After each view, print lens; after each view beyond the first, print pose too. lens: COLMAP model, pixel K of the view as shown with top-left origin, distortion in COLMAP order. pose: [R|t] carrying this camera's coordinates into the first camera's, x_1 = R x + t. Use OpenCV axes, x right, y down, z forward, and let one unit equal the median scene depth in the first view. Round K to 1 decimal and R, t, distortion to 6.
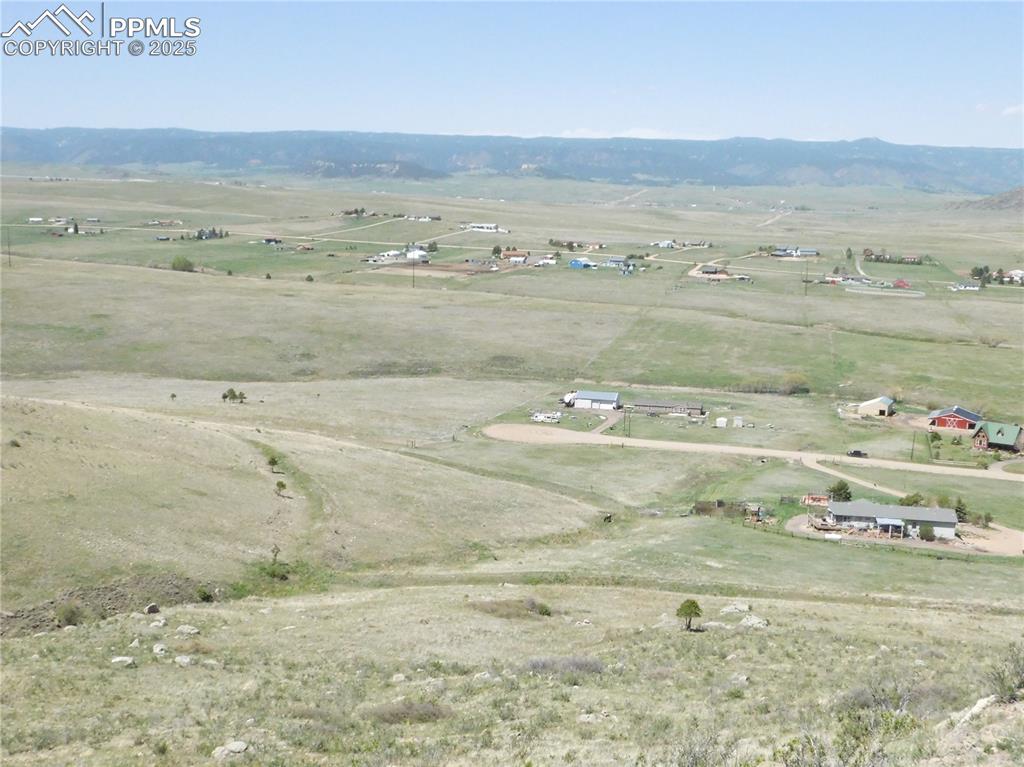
lens RADIAL K [[1206.9, 0, 512.0], [0, 1206.9, 383.5], [0, 0, 1]] dist [-0.012407, 0.007978]
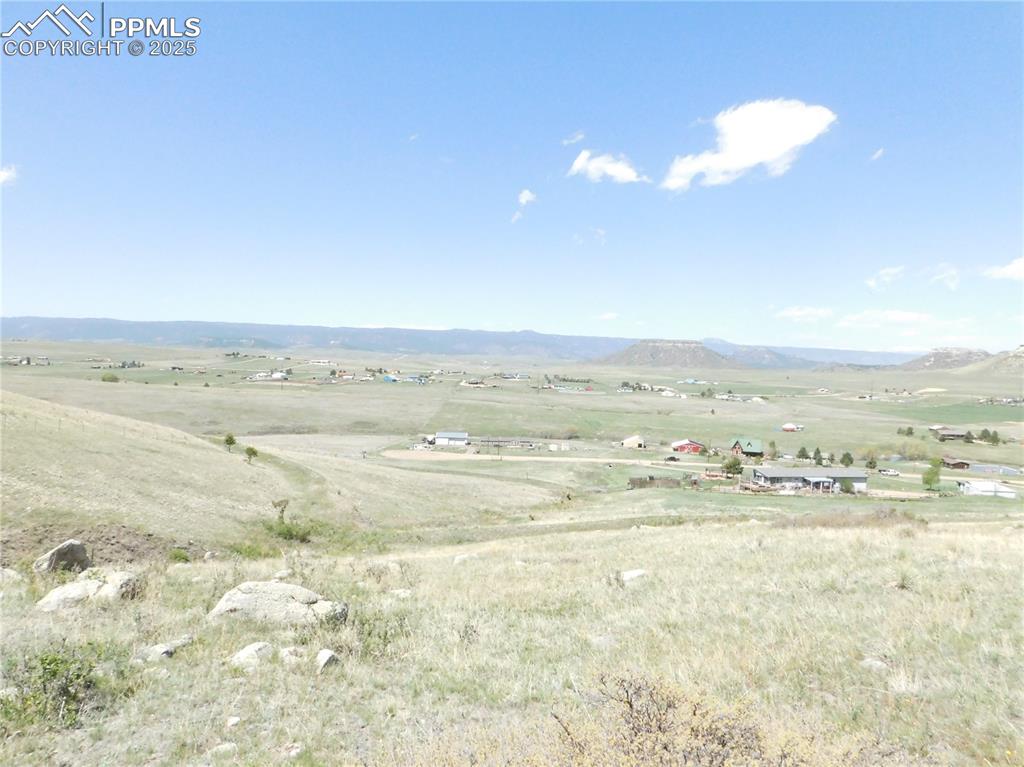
lens RADIAL K [[703.0, 0, 512.0], [0, 703.0, 383.5], [0, 0, 1]] dist [-0.075810, 0.056222]
pose [[0.965020, -0.004322, 0.262140, -0.051007], [0.037012, 0.992096, -0.119896, 0.036140], [-0.259550, 0.125404, 0.957553, 0.173095]]
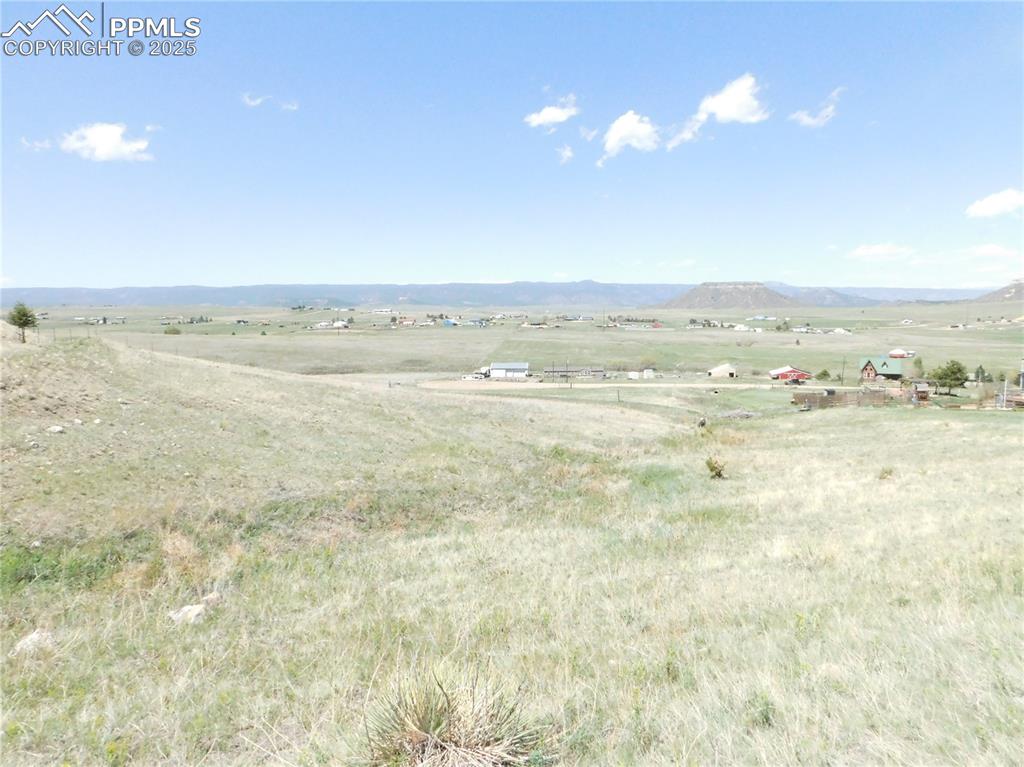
lens RADIAL K [[671.5, 0, 512.0], [0, 671.5, 383.5], [0, 0, 1]] dist [-0.075577, 0.049831]
pose [[0.984228, -0.049858, 0.169731, -0.025289], [0.059348, 0.996918, -0.051306, 0.043312], [-0.166650, 0.060570, 0.984154, 0.287667]]
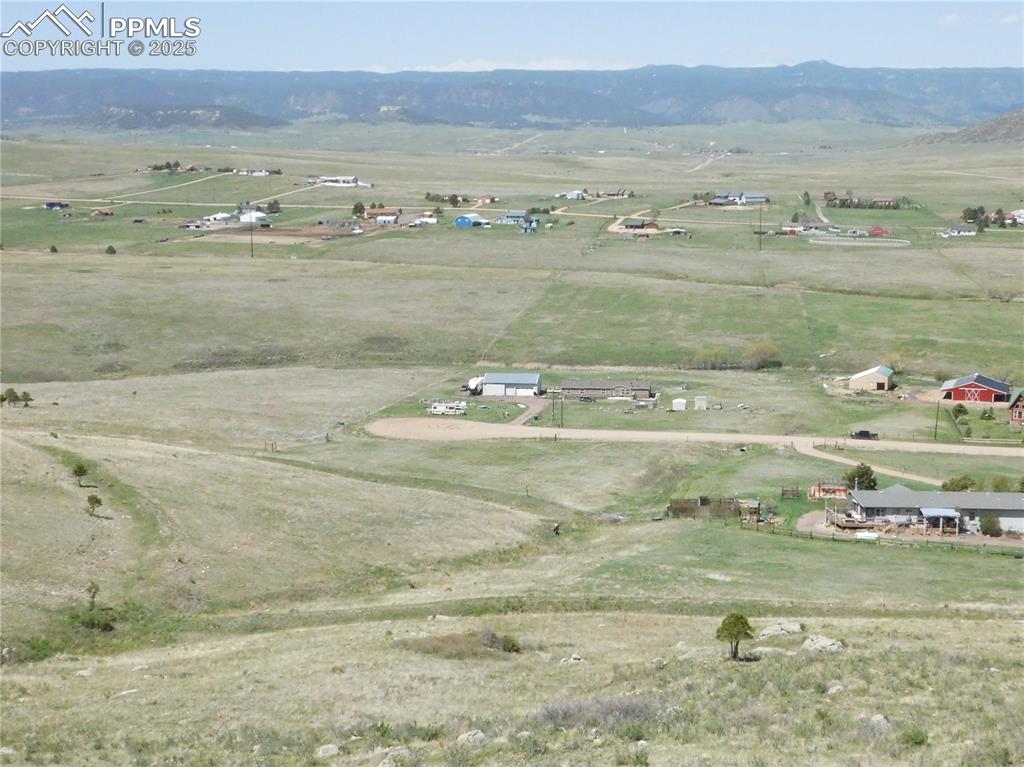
lens RADIAL K [[1533.2, 0, 512.0], [0, 1533.2, 383.5], [0, 0, 1]] dist [0.095854, -0.007617]
pose [[0.995325, -0.042822, 0.086570, -0.009321], [0.042960, 0.999077, 0.000268, 0.009615], [-0.086502, 0.003452, 0.996246, 0.033027]]
